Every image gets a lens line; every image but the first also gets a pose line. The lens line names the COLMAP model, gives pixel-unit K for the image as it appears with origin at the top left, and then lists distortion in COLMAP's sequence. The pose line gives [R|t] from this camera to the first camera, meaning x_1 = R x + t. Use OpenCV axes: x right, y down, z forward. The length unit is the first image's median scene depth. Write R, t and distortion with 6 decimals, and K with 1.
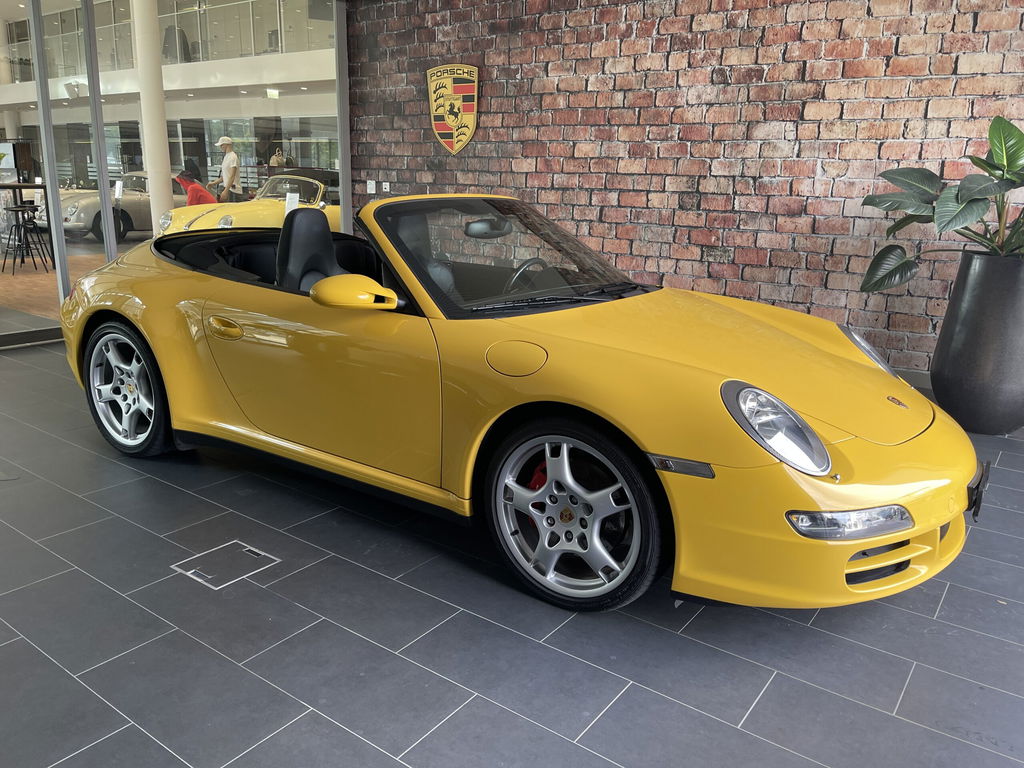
lens RADIAL K [[773.5, 0, 515.9], [0, 773.5, 380.4], [0, 0, 1]] dist [0.086870, -0.124463]
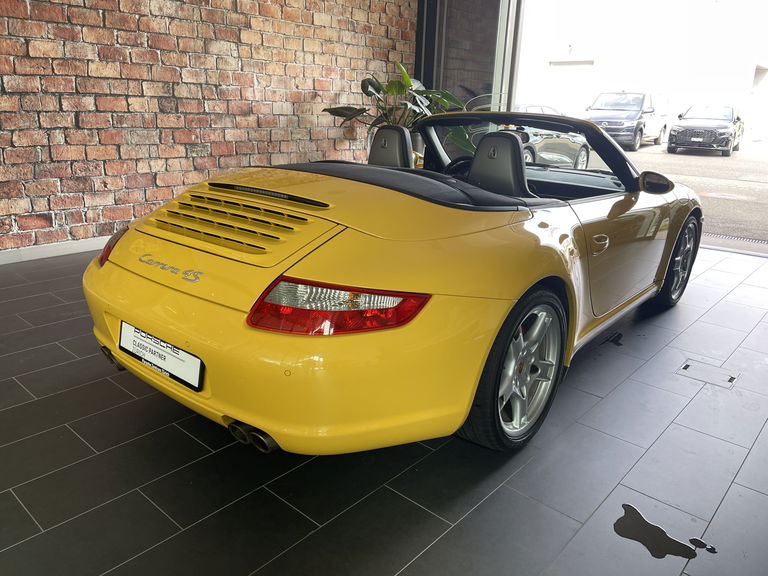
lens RADIAL K [[578.5, 0, 384.0], [0, 578.5, 288.0], [0, 0, 1]] dist [0.116284, -0.161952]
pose [[0.094521, -0.325933, 0.940656, -0.640339], [0.218191, 0.928695, 0.299864, -0.173139], [-0.971318, 0.176899, 0.158896, 0.614423]]
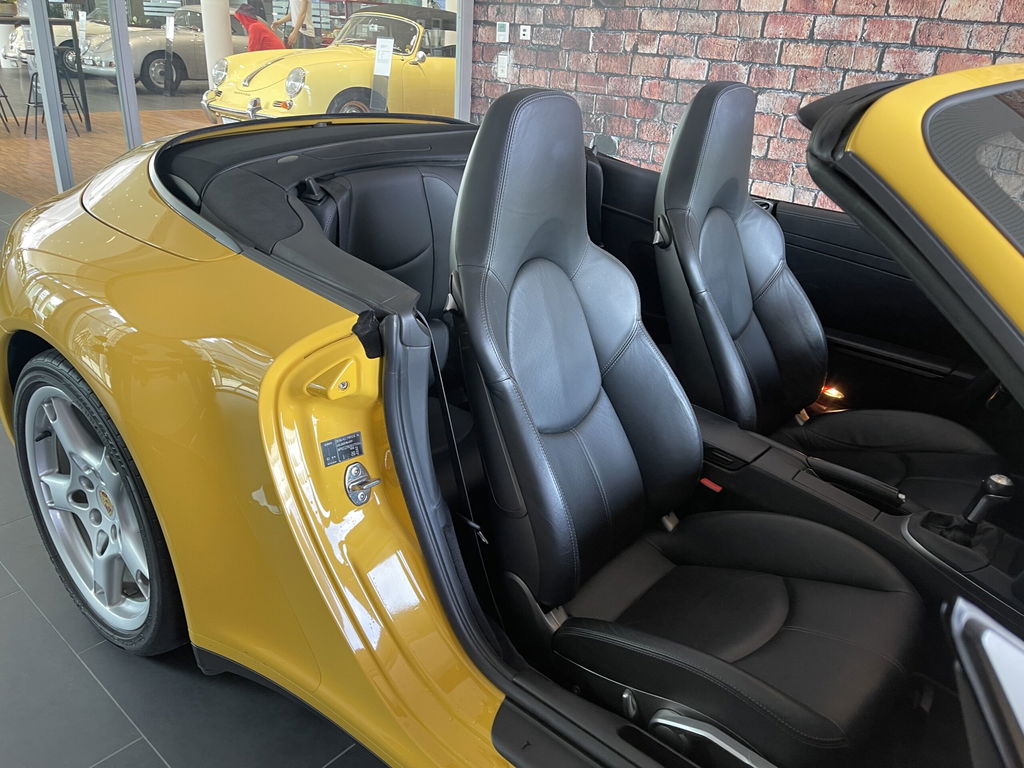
lens RADIAL K [[771.3, 0, 512.0], [0, 771.3, 384.0], [0, 0, 1]] dist [0.116284, -0.161952]
pose [[0.995196, 0.062213, -0.075598, -0.140873], [-0.048129, 0.983284, 0.175603, -0.086449], [0.085259, -0.171121, 0.981554, 0.358004]]
